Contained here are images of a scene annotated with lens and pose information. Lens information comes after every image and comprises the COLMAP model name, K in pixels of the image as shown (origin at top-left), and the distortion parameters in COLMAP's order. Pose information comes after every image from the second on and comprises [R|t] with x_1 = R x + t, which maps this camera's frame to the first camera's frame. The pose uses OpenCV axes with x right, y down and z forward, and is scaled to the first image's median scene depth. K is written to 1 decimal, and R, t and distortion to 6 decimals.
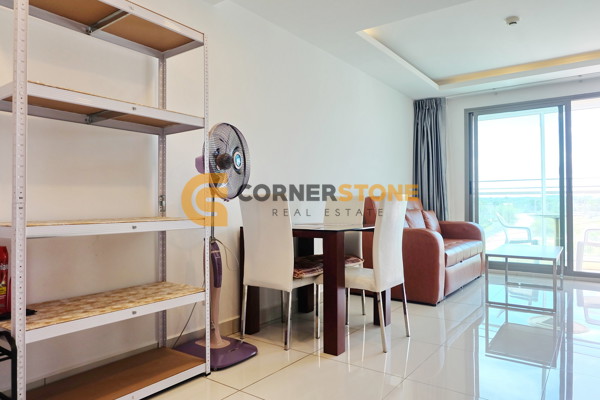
lens RADIAL K [[412.9, 0, 301.1], [0, 412.9, 195.1], [0, 0, 1]] dist [-0.066621, 0.079089]
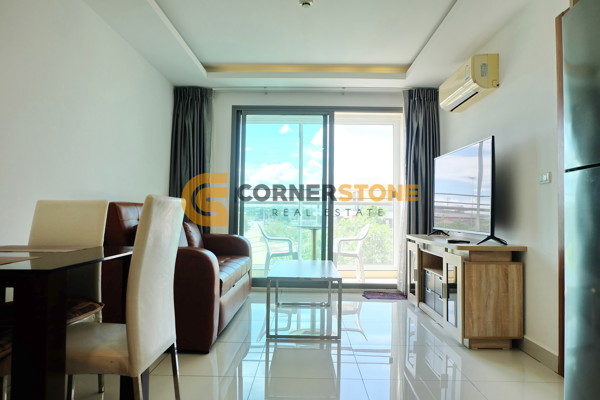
lens RADIAL K [[412.9, 0, 301.1], [0, 412.9, 195.1], [0, 0, 1]] dist [-0.066621, 0.079089]
pose [[0.819523, 0.037848, 0.571795, 0.026121], [-0.024821, 0.999225, -0.030567, 0.005575], [-0.572509, 0.010858, 0.819827, 0.216971]]
